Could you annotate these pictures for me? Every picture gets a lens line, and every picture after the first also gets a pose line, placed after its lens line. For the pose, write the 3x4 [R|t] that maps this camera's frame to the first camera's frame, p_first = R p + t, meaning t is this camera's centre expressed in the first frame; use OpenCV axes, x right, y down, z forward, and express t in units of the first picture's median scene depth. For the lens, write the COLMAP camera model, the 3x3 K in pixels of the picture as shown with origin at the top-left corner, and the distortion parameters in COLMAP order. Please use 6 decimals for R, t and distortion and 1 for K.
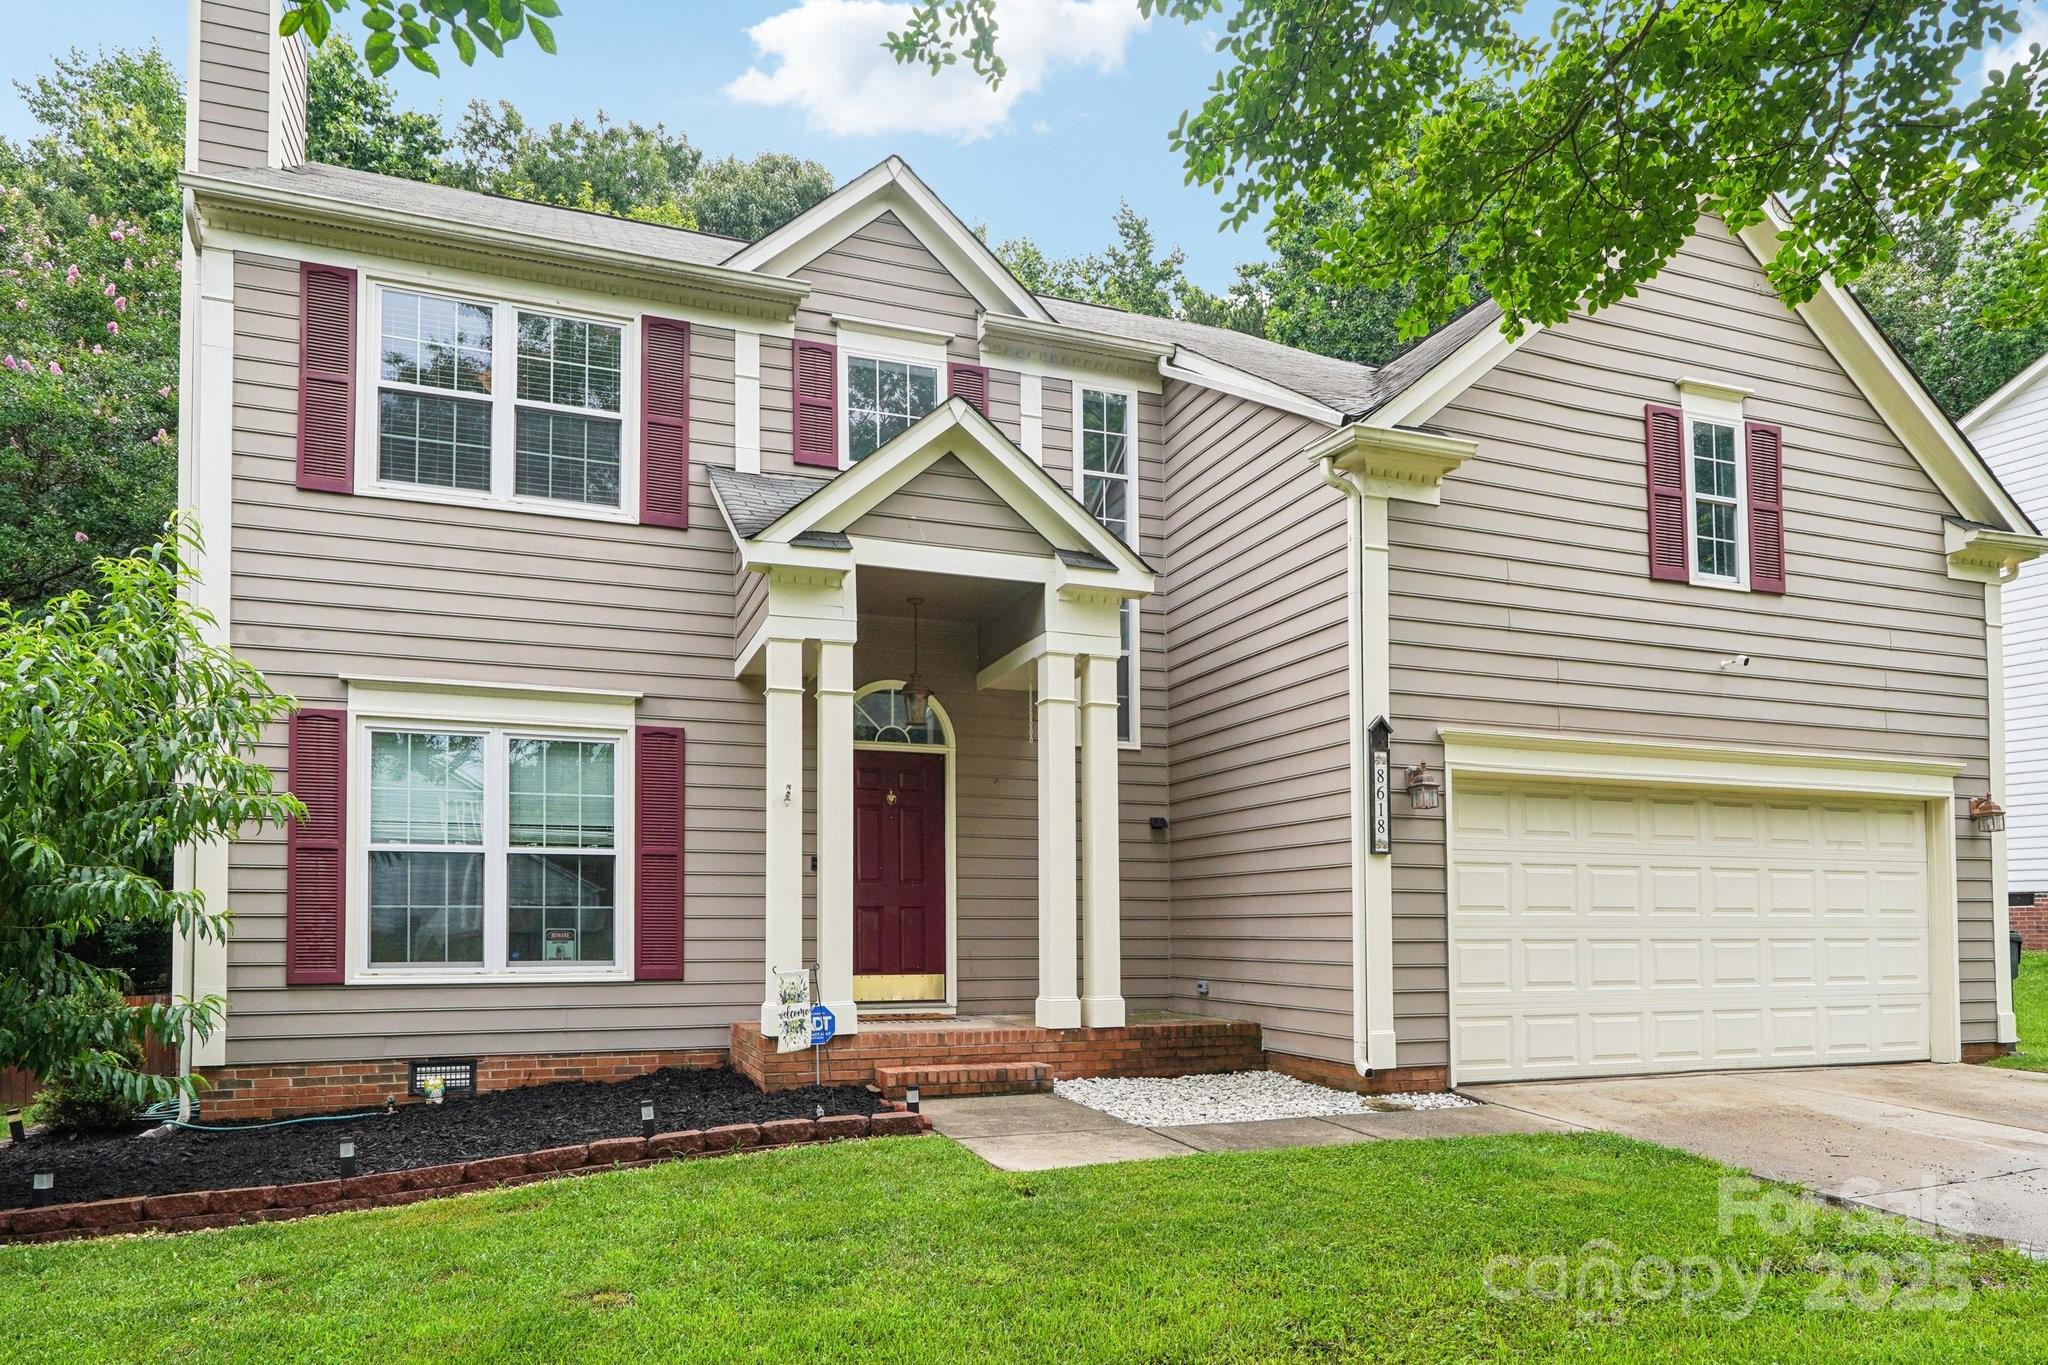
lens RADIAL K [[1268.8, 0, 1034.2], [0, 1268.8, 877.0], [0, 0, 1]] dist [-0.004828, 0.000292]
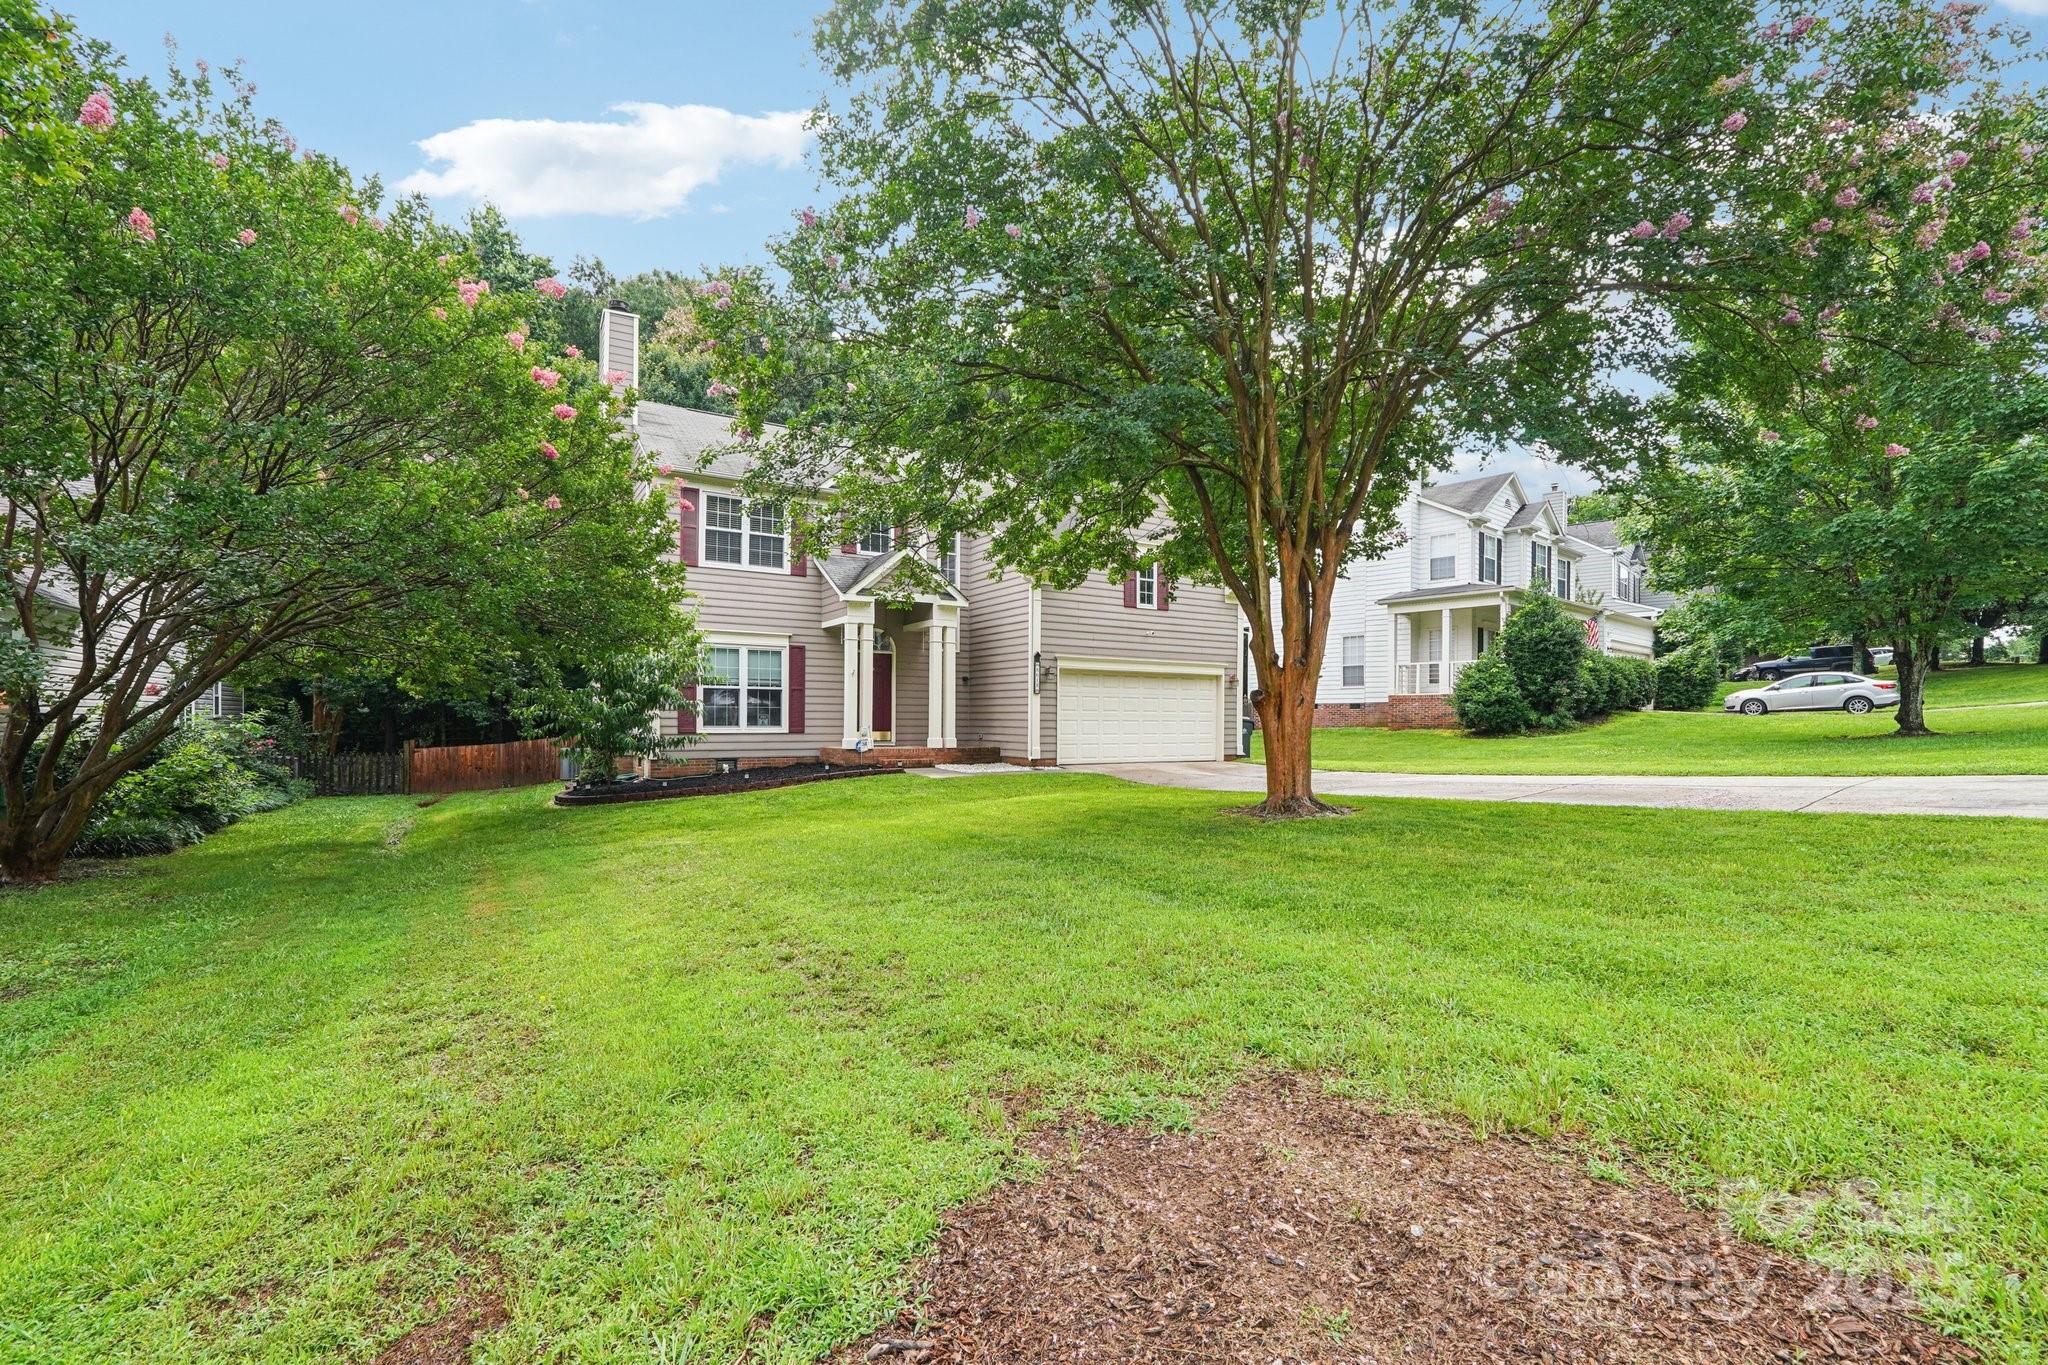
lens RADIAL K [[874.4, 0, 1033.0], [0, 874.4, 709.8], [0, 0, 1]] dist [-0.001815, 0.002563]
pose [[0.978478, 0.008071, 0.206193, -0.186050], [-0.014498, 0.999454, 0.029680, -0.039247], [-0.205841, -0.032030, 0.978061, -1.110567]]
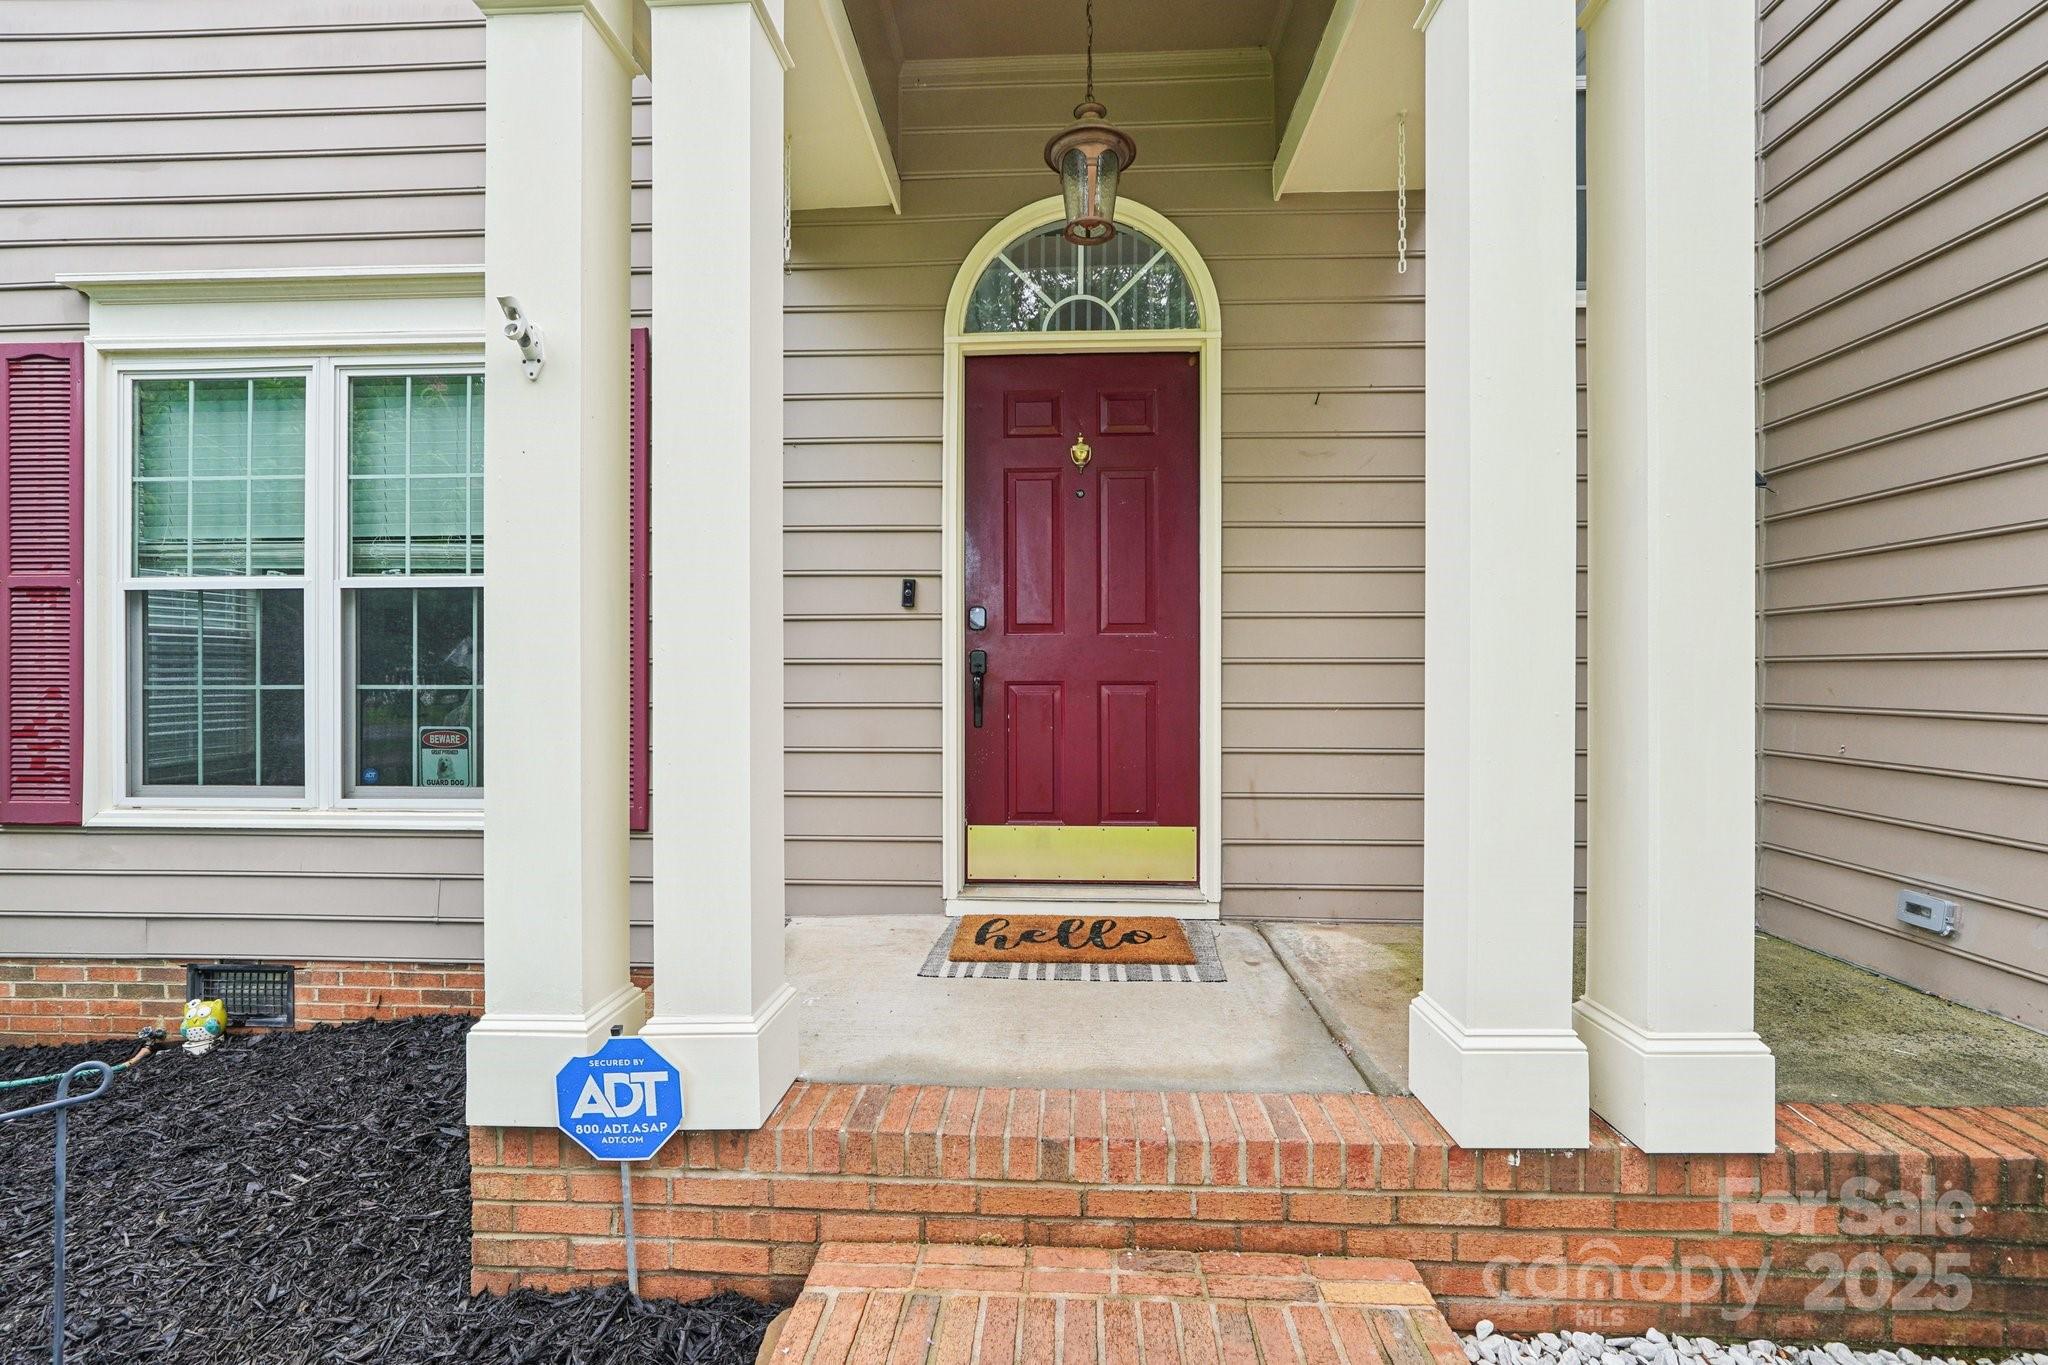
lens RADIAL K [[874.4, 0, 1024.2], [0, 874.4, 670.4], [0, 0, 1]] dist [-0.001815, 0.002563]
pose [[0.915684, -0.000839, -0.401898, 0.001249], [0.015377, 0.999339, 0.032949, 0.008403], [0.401605, -0.036351, 0.915091, 0.775477]]
